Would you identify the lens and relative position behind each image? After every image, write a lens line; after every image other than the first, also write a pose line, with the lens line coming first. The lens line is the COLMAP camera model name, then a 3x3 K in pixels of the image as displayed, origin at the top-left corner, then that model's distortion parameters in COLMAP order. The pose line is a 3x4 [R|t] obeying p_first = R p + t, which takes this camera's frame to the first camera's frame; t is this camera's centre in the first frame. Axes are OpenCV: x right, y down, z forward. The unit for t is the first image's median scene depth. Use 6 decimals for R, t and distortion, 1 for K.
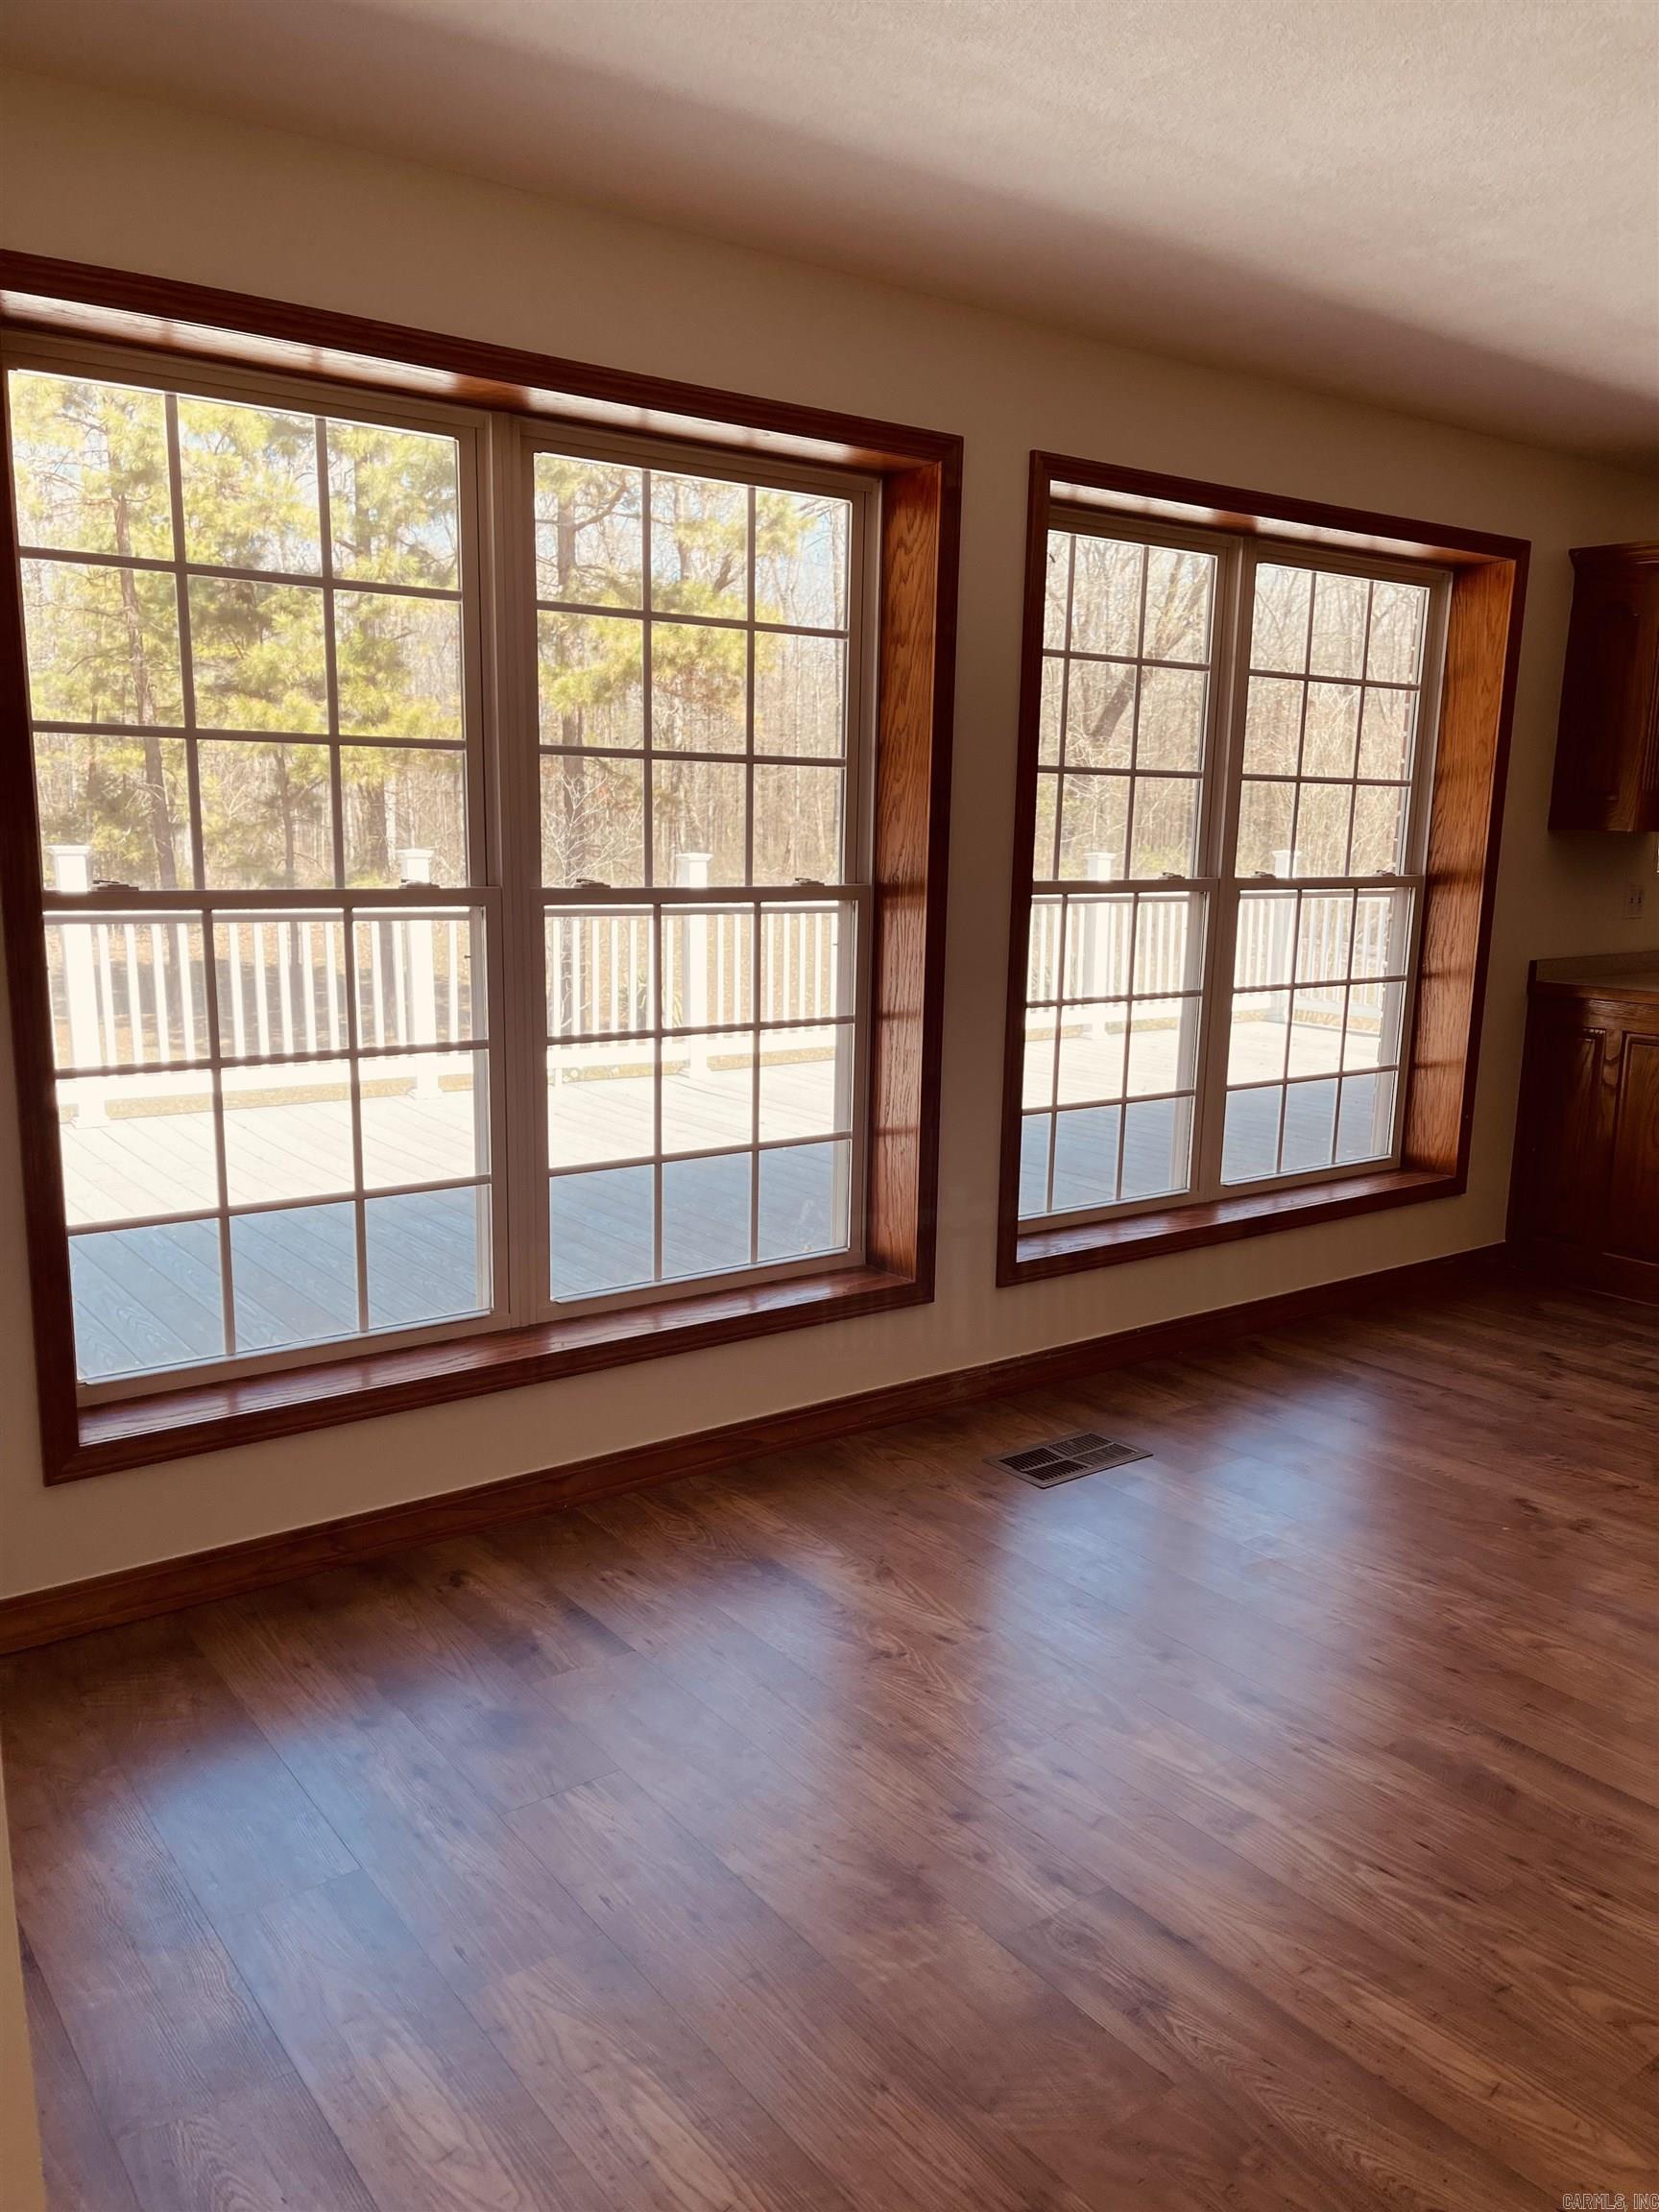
lens RADIAL K [[1683.2, 0, 842.3], [0, 1683.2, 1114.7], [0, 0, 1]] dist [0.042104, -0.050611]
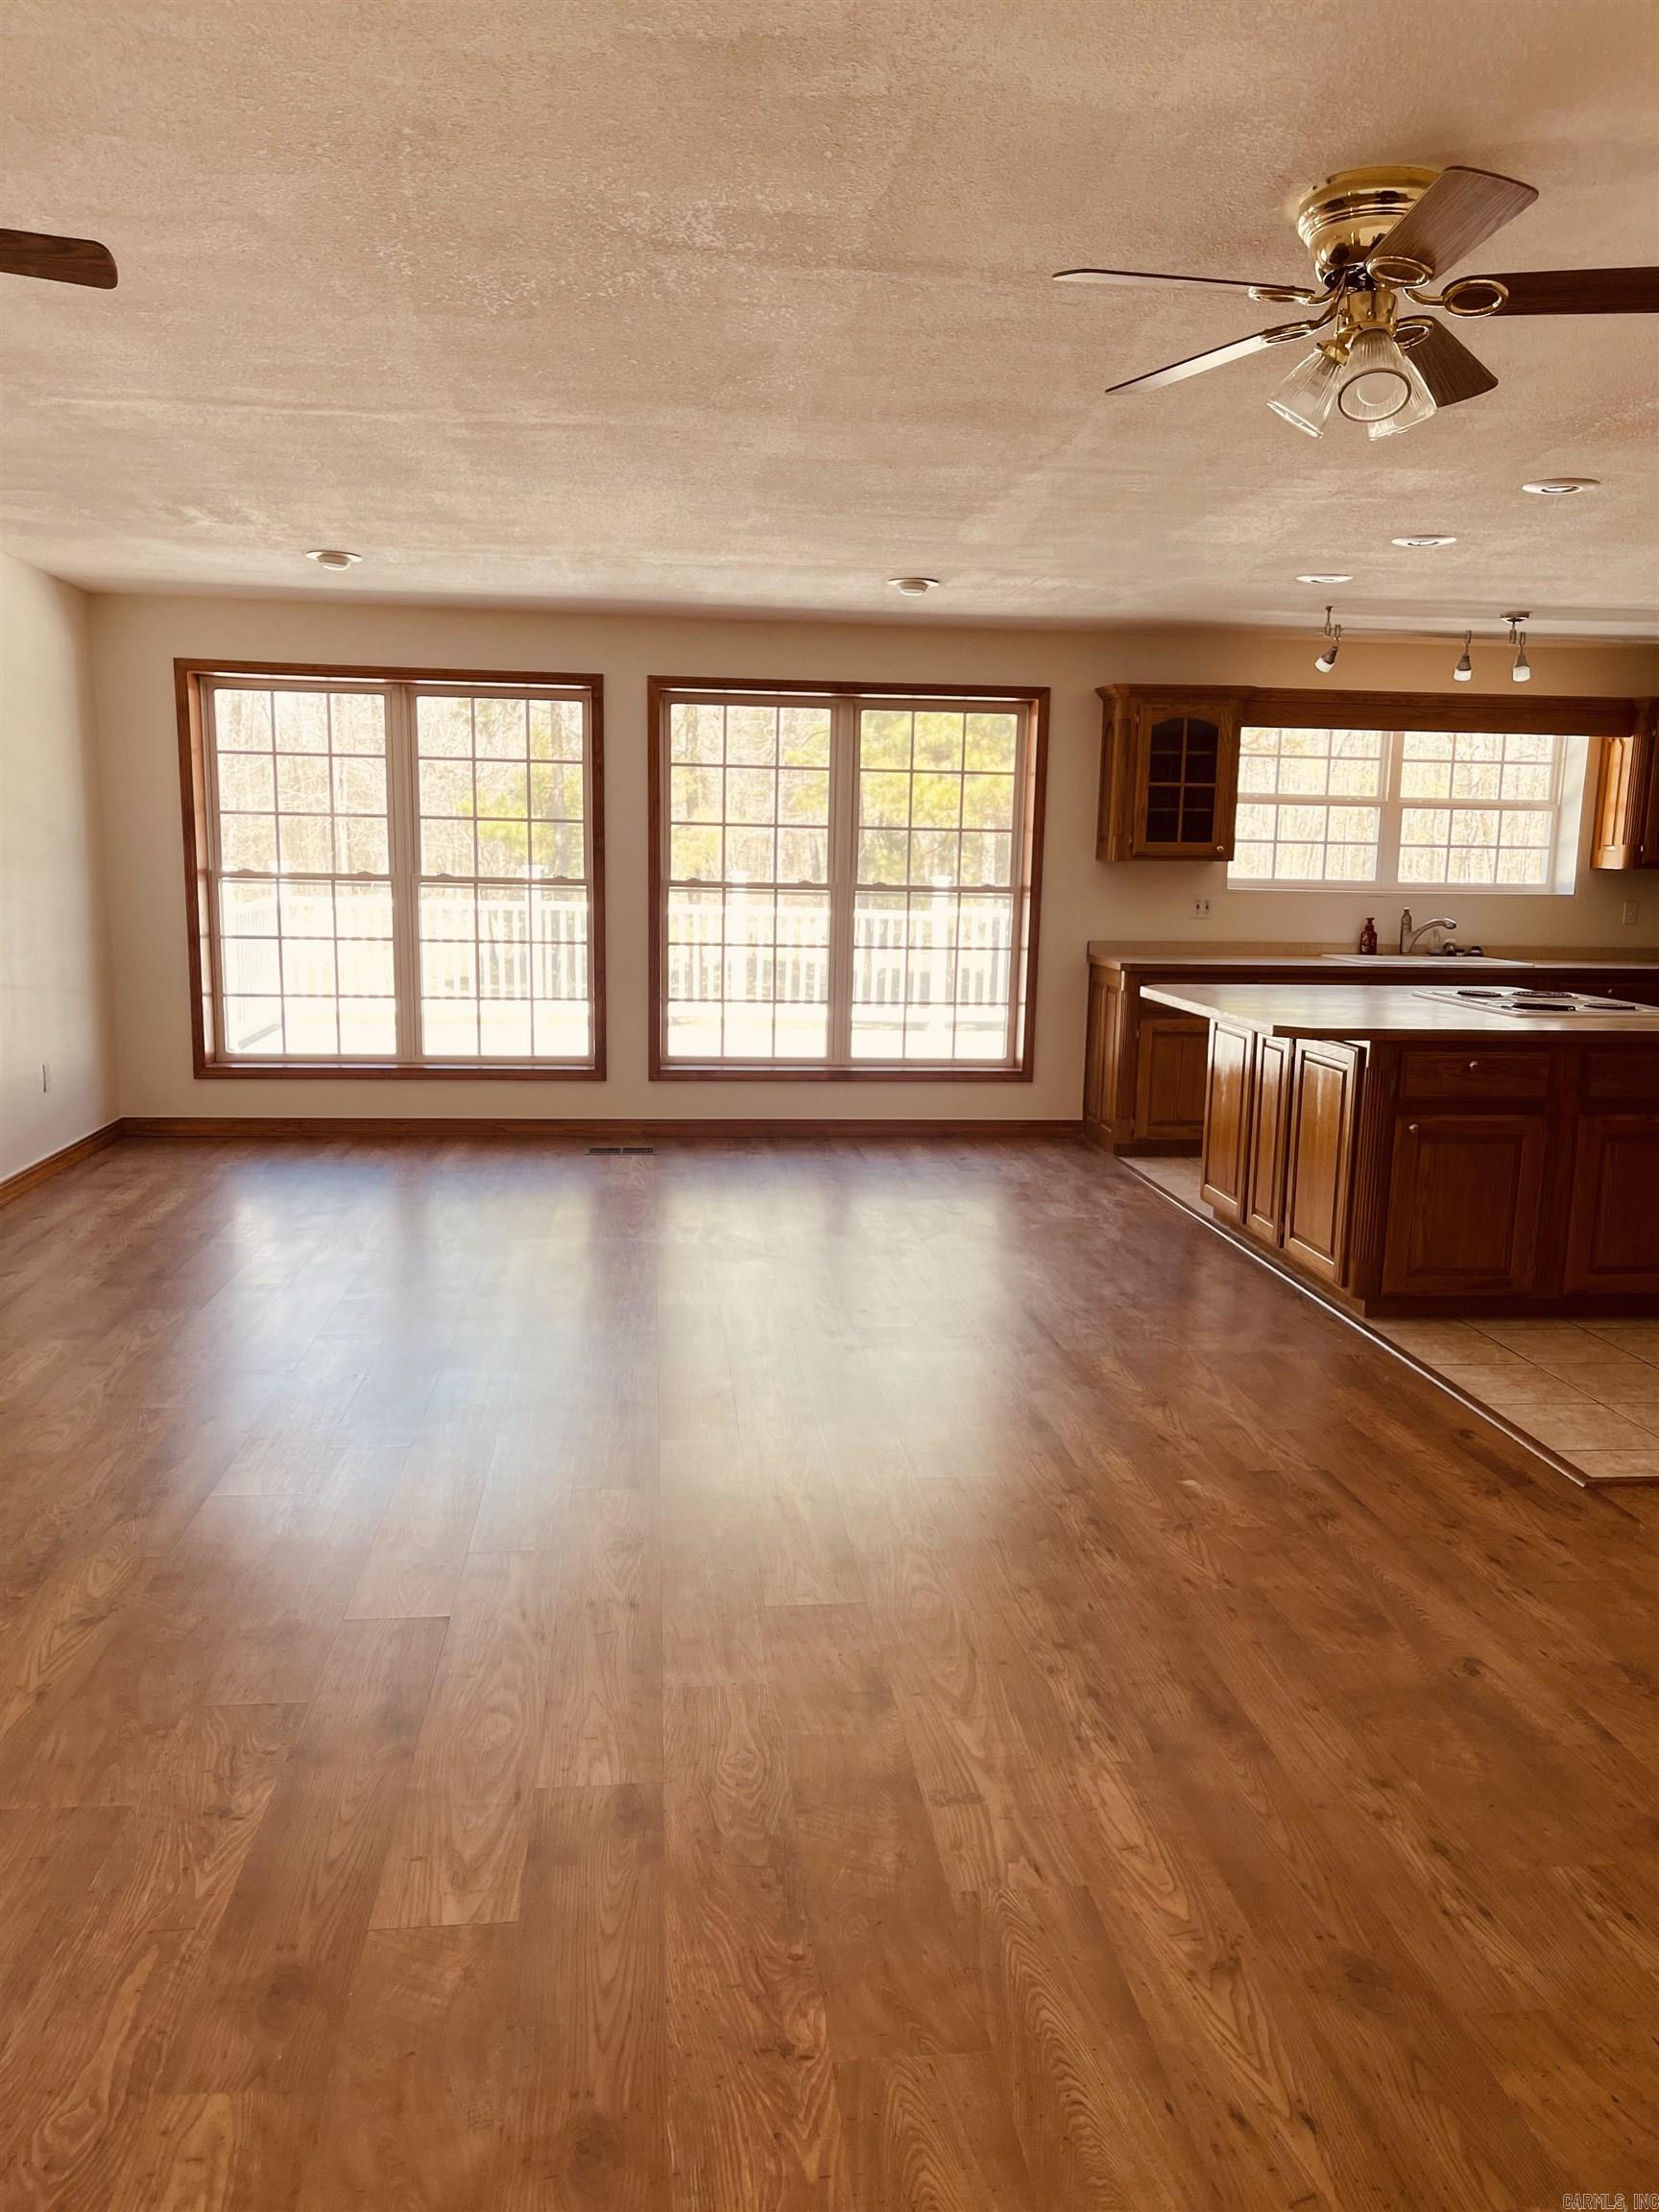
lens RADIAL K [[1683.2, 0, 823.0], [0, 1683.2, 1113.0], [0, 0, 1]] dist [0.042104, -0.050611]
pose [[0.860230, 0.072544, -0.504720, 1.440361], [-0.095488, 0.995236, -0.019699, 0.179885], [0.500886, 0.065141, 0.863058, -0.700534]]
